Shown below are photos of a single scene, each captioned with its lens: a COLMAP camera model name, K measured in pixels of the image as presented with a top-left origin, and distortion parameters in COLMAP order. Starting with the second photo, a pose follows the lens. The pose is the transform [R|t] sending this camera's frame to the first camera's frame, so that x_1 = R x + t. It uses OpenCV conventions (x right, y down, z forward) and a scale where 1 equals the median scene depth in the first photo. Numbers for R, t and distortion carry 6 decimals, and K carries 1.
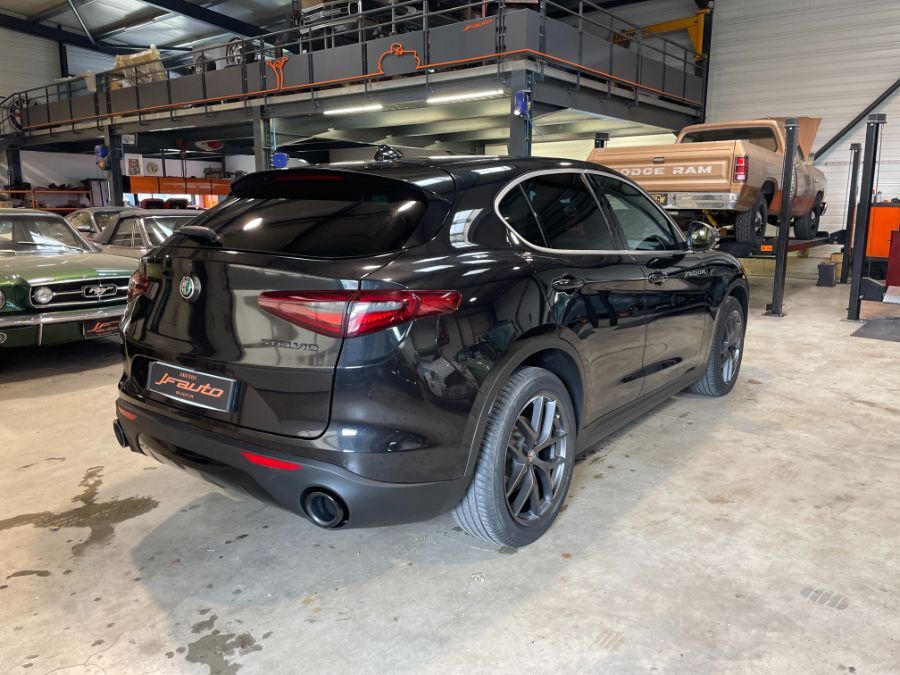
lens RADIAL K [[678.6, 0, 448.8], [0, 678.6, 331.6], [0, 0, 1]] dist [0.097318, -0.127875]
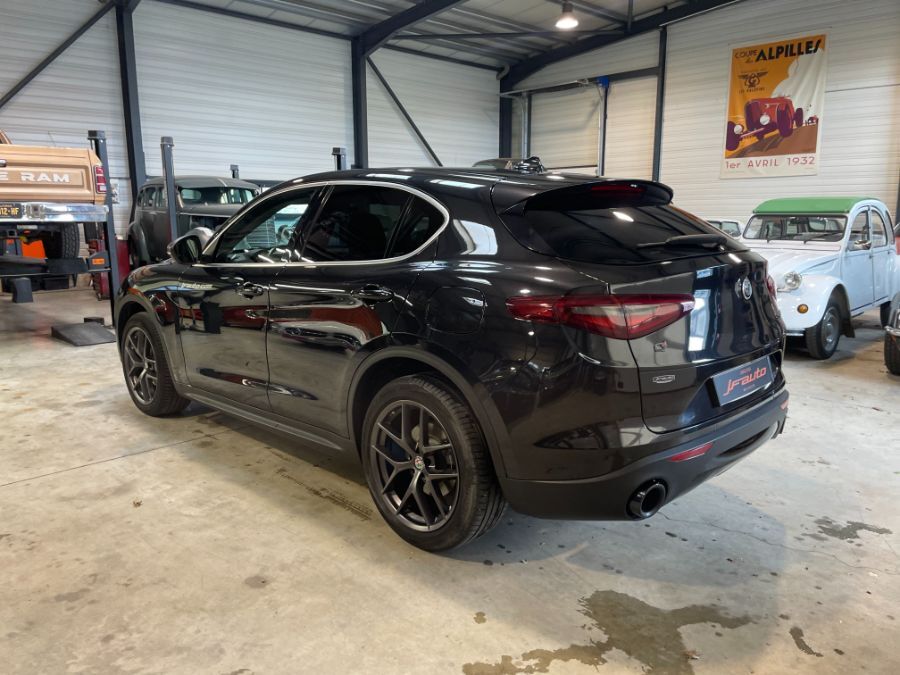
lens RADIAL K [[678.6, 0, 447.6], [0, 678.6, 336.2], [0, 0, 1]] dist [0.097318, -0.127875]
pose [[0.130535, -0.176621, 0.975585, -1.035030], [0.189525, 0.970303, 0.150306, -0.166894], [-0.973160, 0.165278, 0.160133, 0.885854]]
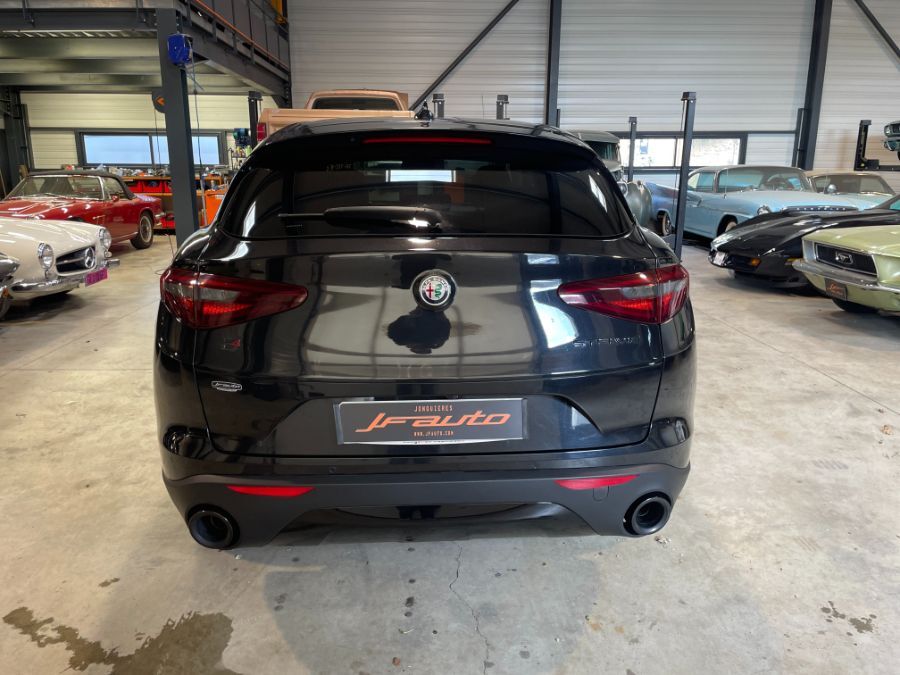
lens RADIAL K [[678.6, 0, 448.9], [0, 678.6, 329.9], [0, 0, 1]] dist [0.097318, -0.127875]
pose [[0.759977, -0.147989, 0.632878, -0.570786], [0.117387, 0.988973, 0.090296, -0.058521], [-0.639262, 0.005669, 0.768968, 0.293460]]
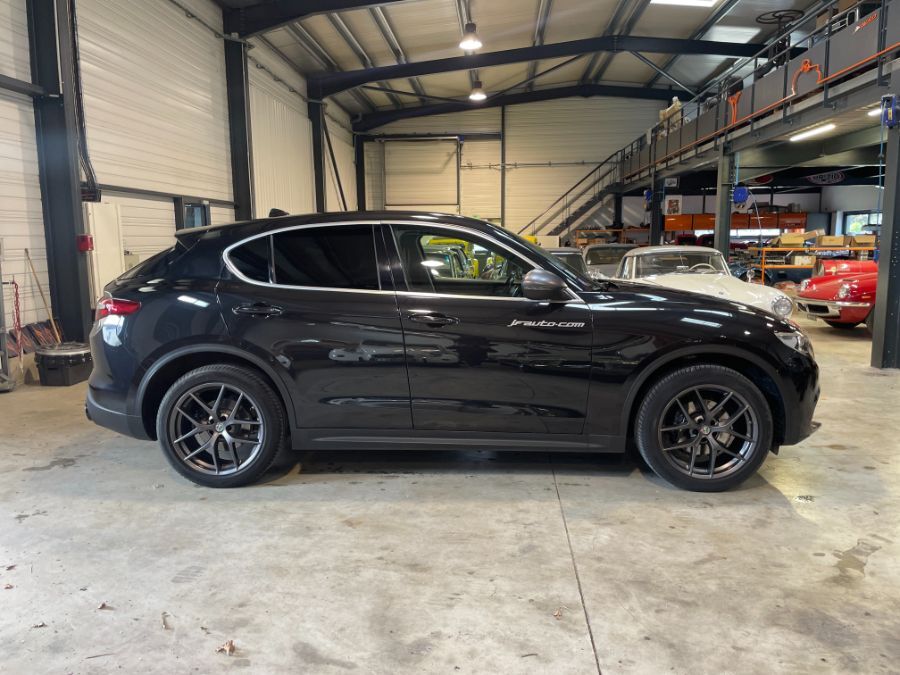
lens RADIAL K [[678.6, 0, 449.1], [0, 678.6, 331.1], [0, 0, 1]] dist [0.097318, -0.127875]
pose [[0.563706, 0.105012, -0.819273, 1.190486], [-0.142525, 0.989374, 0.028750, -0.095701], [0.813586, 0.100560, 0.572683, 0.428388]]
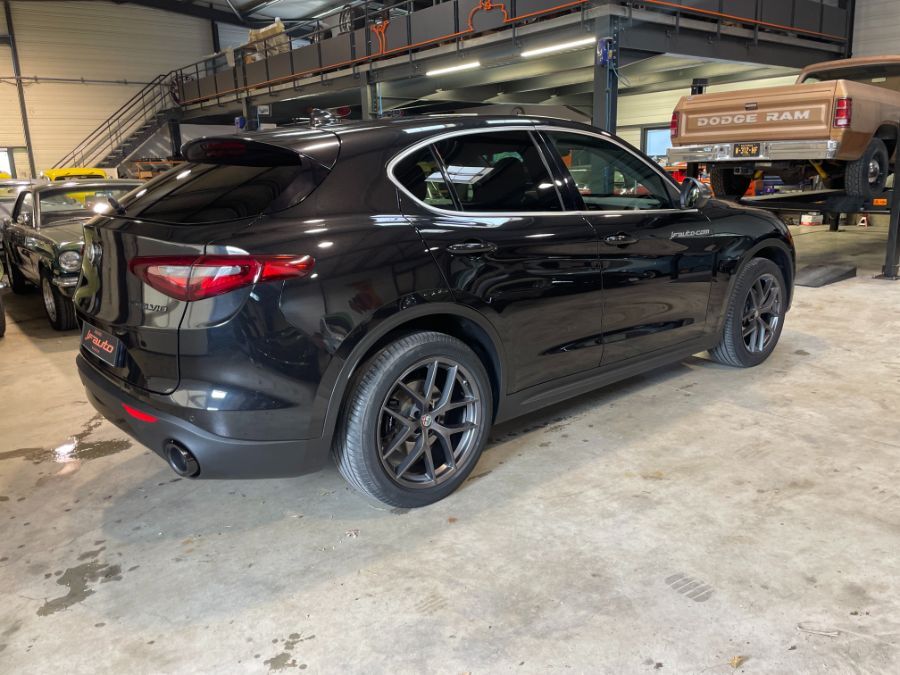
lens RADIAL K [[678.6, 0, 456.6], [0, 678.6, 325.2], [0, 0, 1]] dist [0.097318, -0.127875]
pose [[0.976328, 0.020643, -0.215309, 0.292168], [-0.009946, 0.998667, 0.050649, -0.006554], [0.216068, -0.047309, 0.975232, 0.030844]]
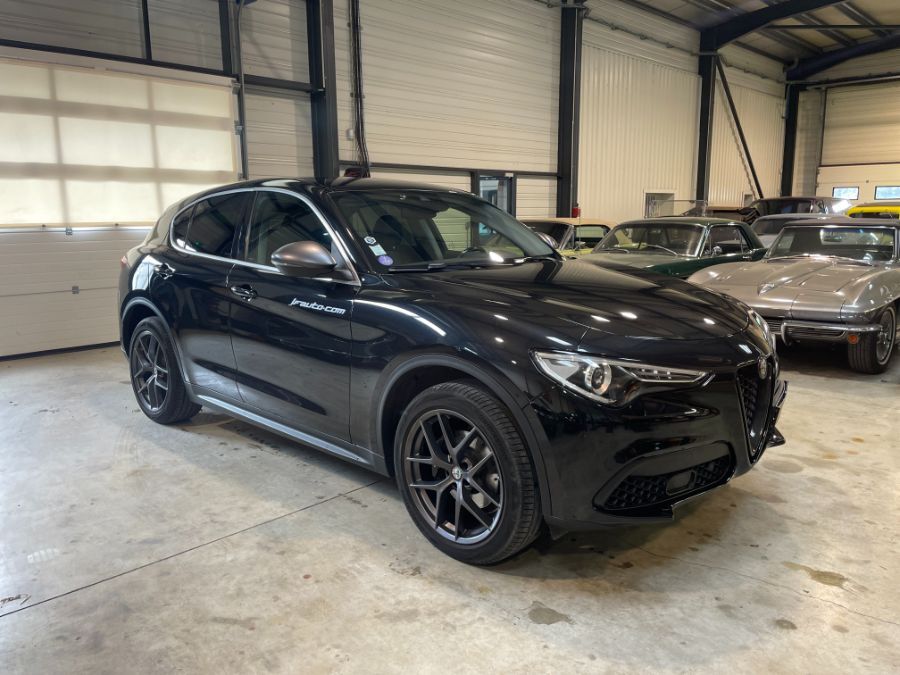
lens RADIAL K [[678.6, 0, 446.2], [0, 678.6, 331.1], [0, 0, 1]] dist [0.097318, -0.127875]
pose [[-0.116073, 0.168028, -0.978925, 1.279585], [-0.175068, 0.966695, 0.186687, -0.264875], [0.977690, 0.193048, -0.082791, 1.399856]]
